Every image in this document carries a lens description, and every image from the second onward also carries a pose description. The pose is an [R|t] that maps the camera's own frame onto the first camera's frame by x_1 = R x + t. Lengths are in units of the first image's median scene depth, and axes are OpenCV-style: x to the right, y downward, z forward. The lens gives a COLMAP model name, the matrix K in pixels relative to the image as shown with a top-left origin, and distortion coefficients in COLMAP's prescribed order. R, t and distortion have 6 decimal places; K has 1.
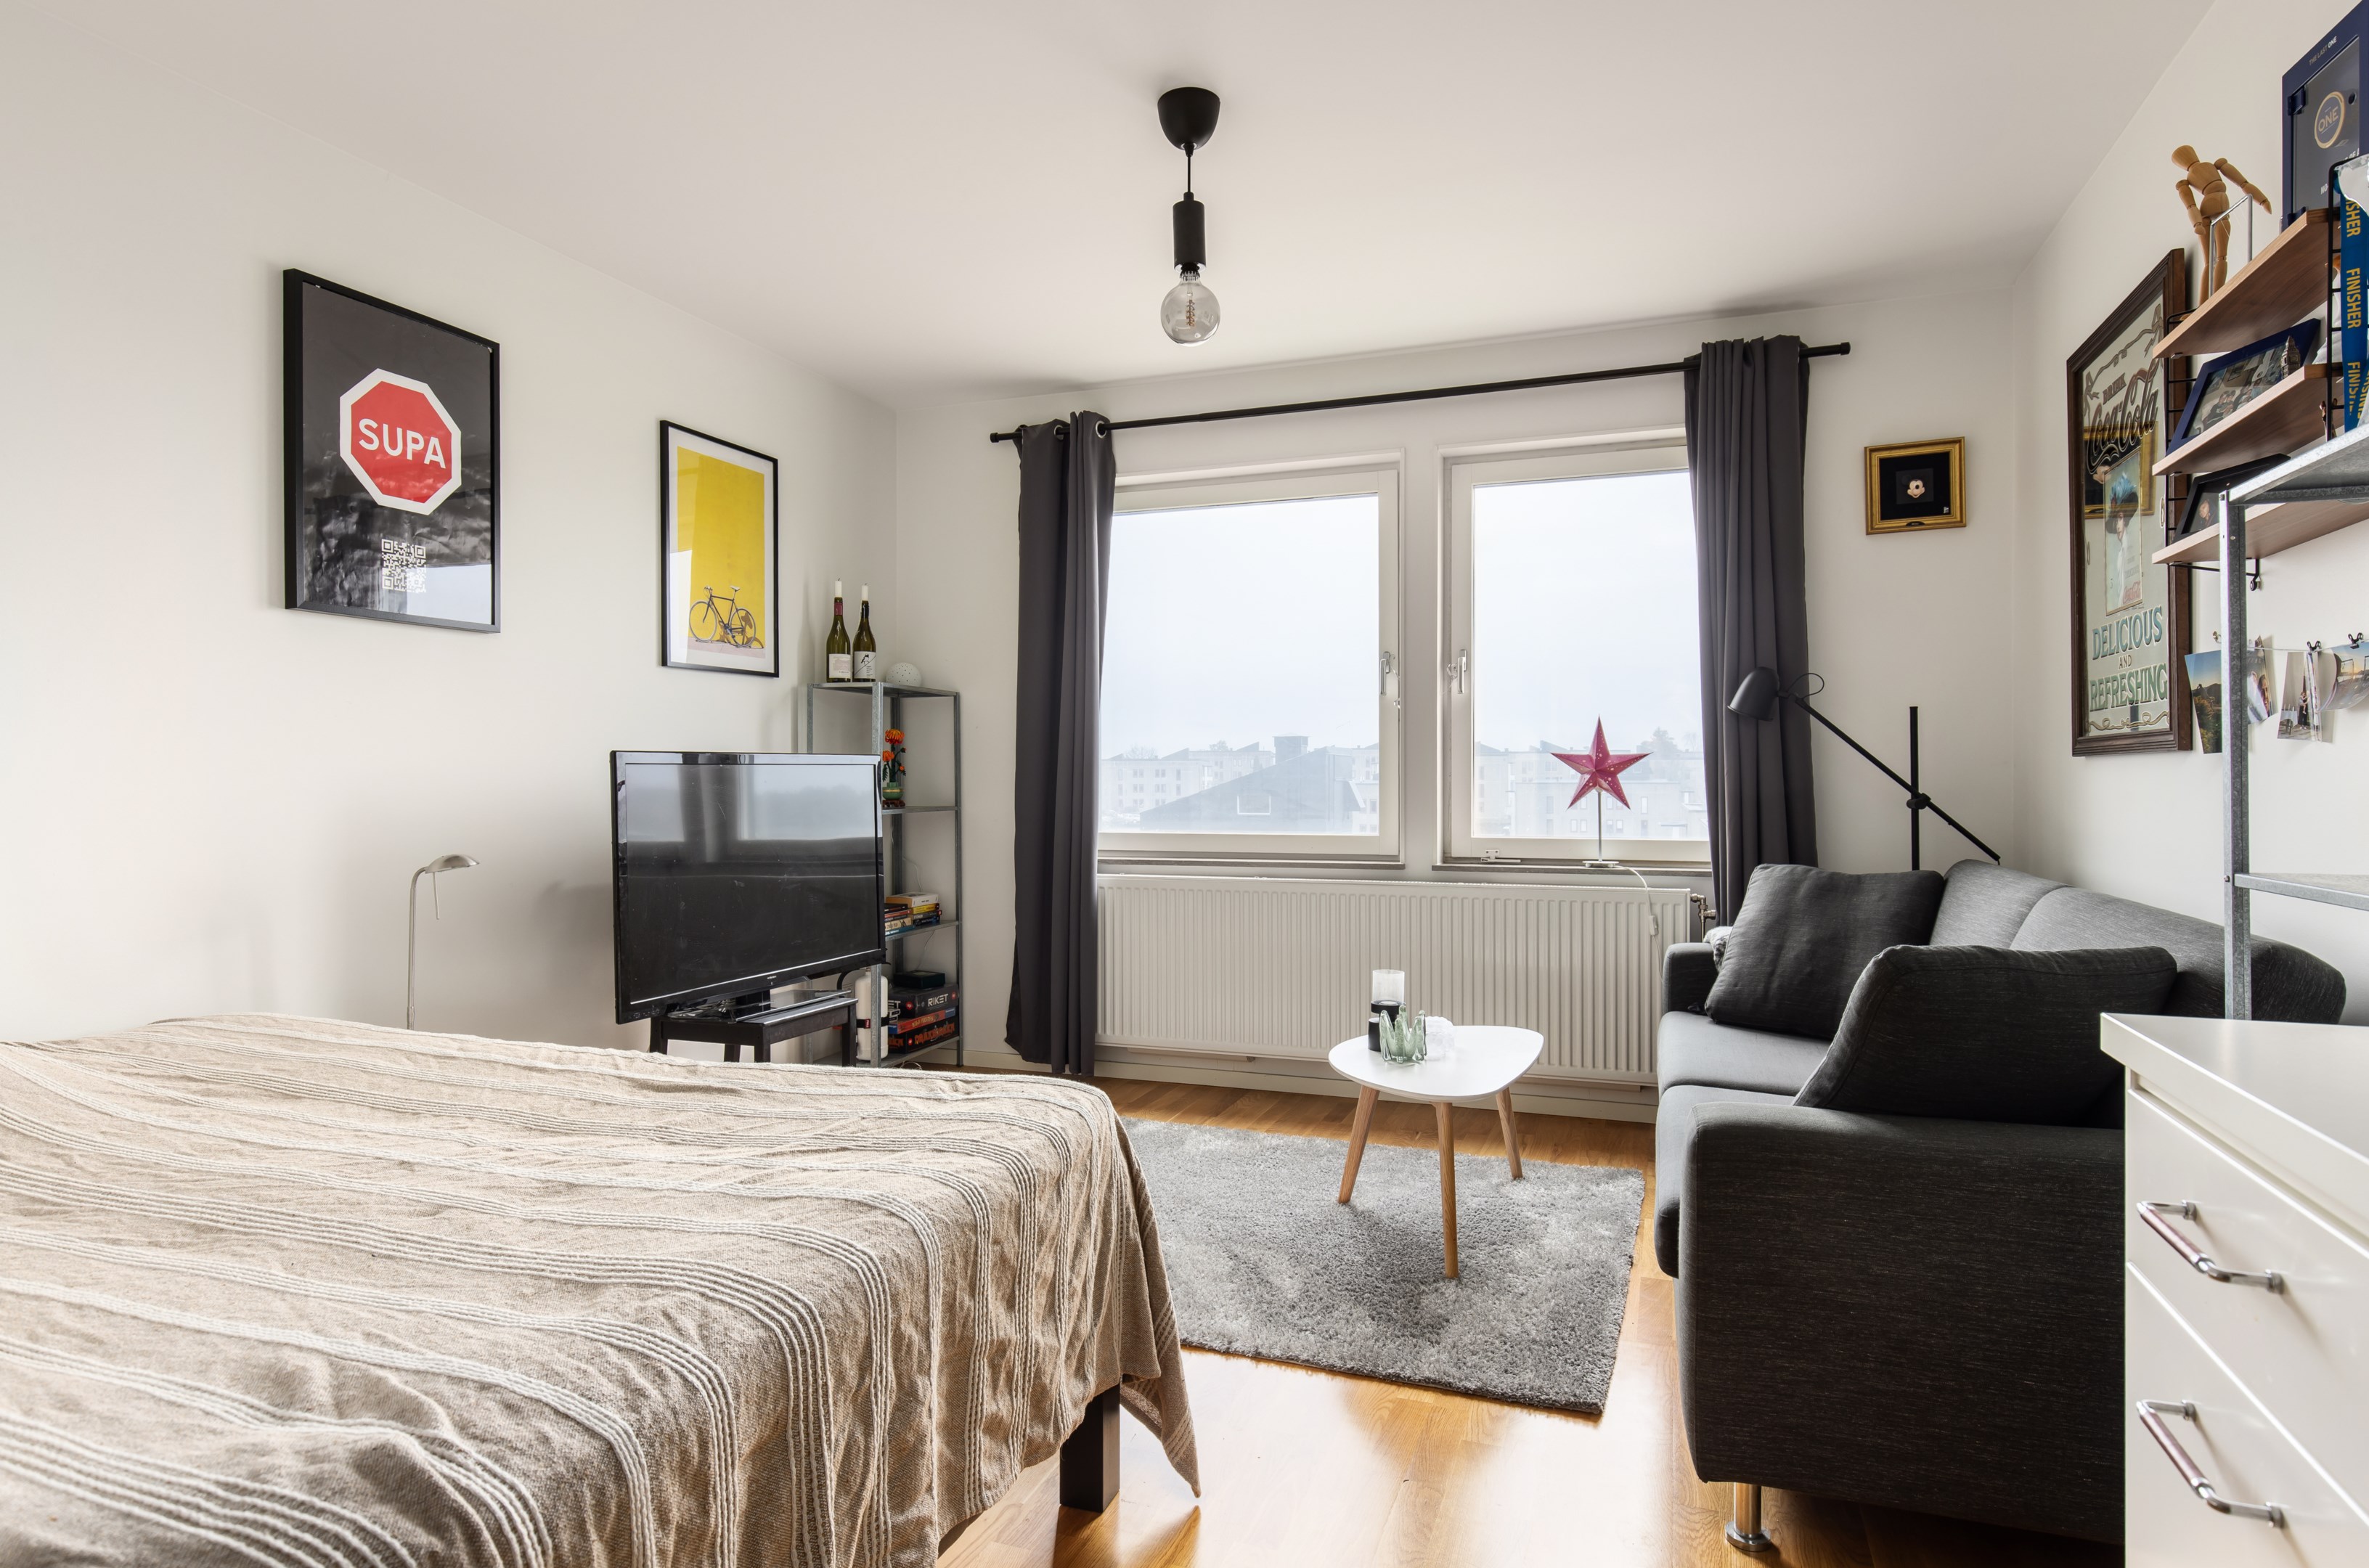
lens RADIAL K [[1331.1, 0, 1183.7], [0, 1331.1, 780.0], [0, 0, 1]] dist [0.006087, 0.000441]
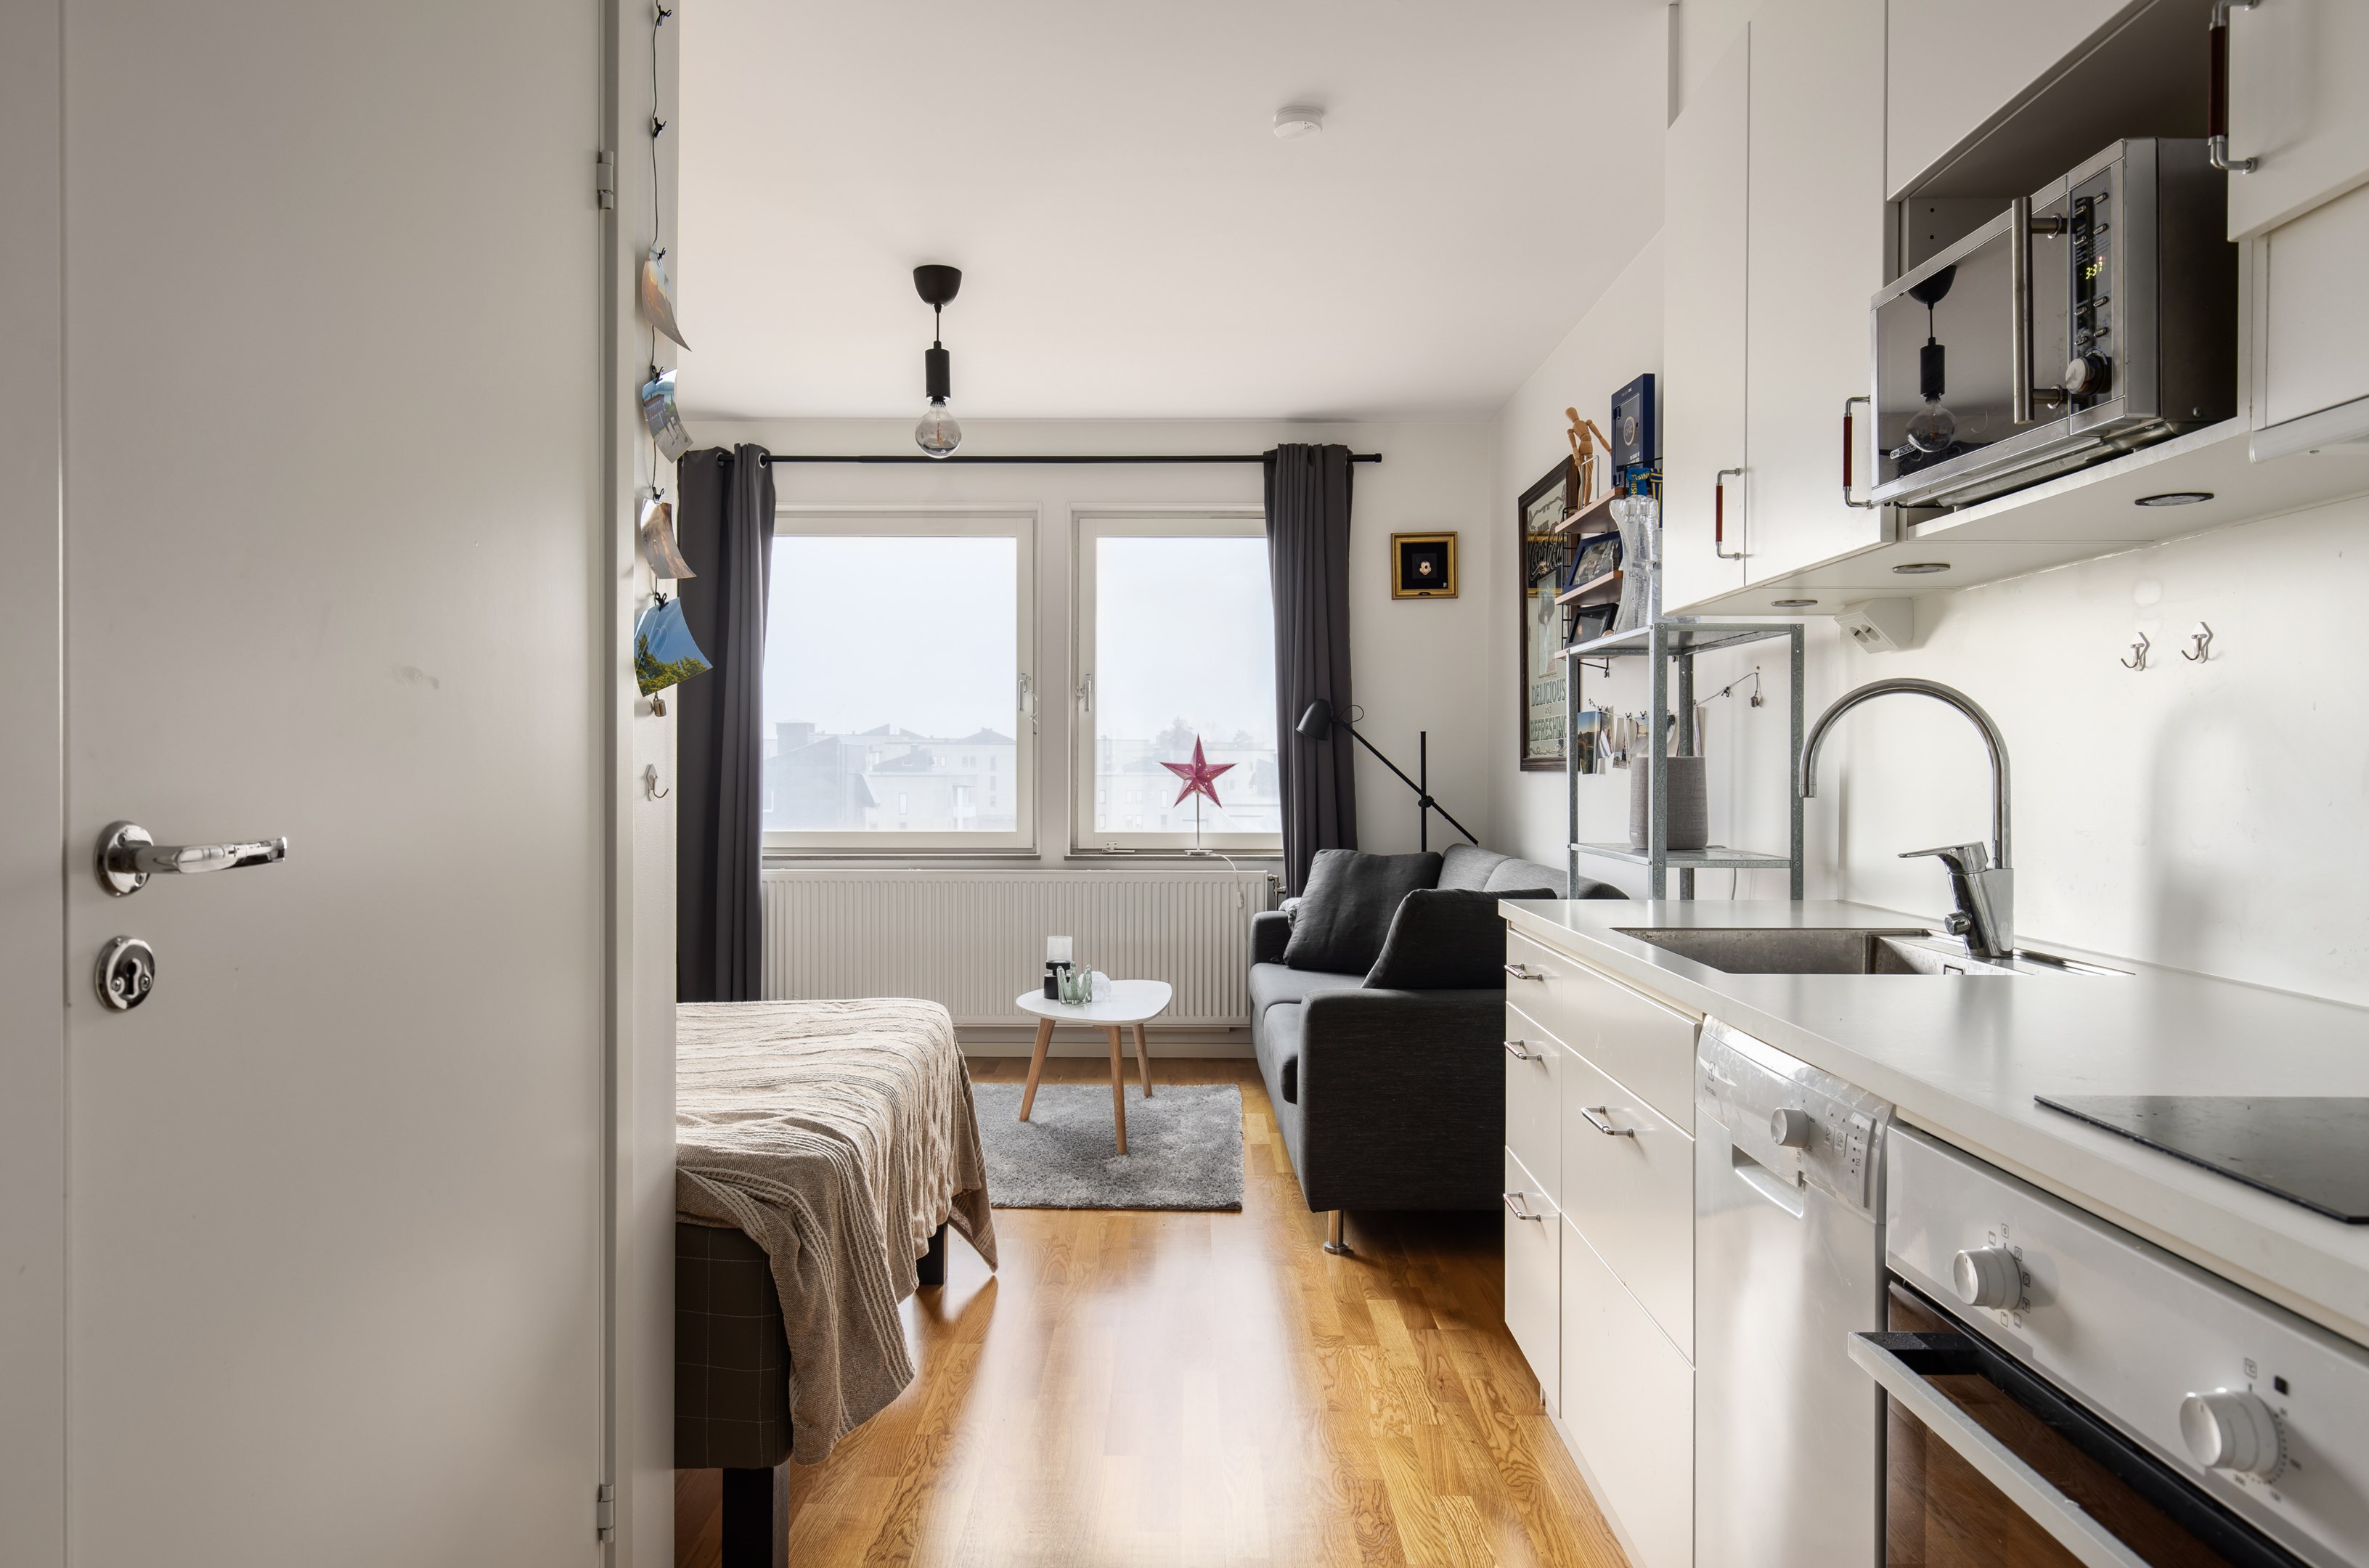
lens RADIAL K [[1550.6, 0, 1184.5], [0, 1550.6, 784.0], [0, 0, 1]] dist [0.002488, 0.000005]
pose [[0.938427, 0.000504, 0.345478, -0.216356], [-0.003891, 0.999951, 0.009112, -0.014820], [-0.345457, -0.009895, 0.938383, -0.380606]]
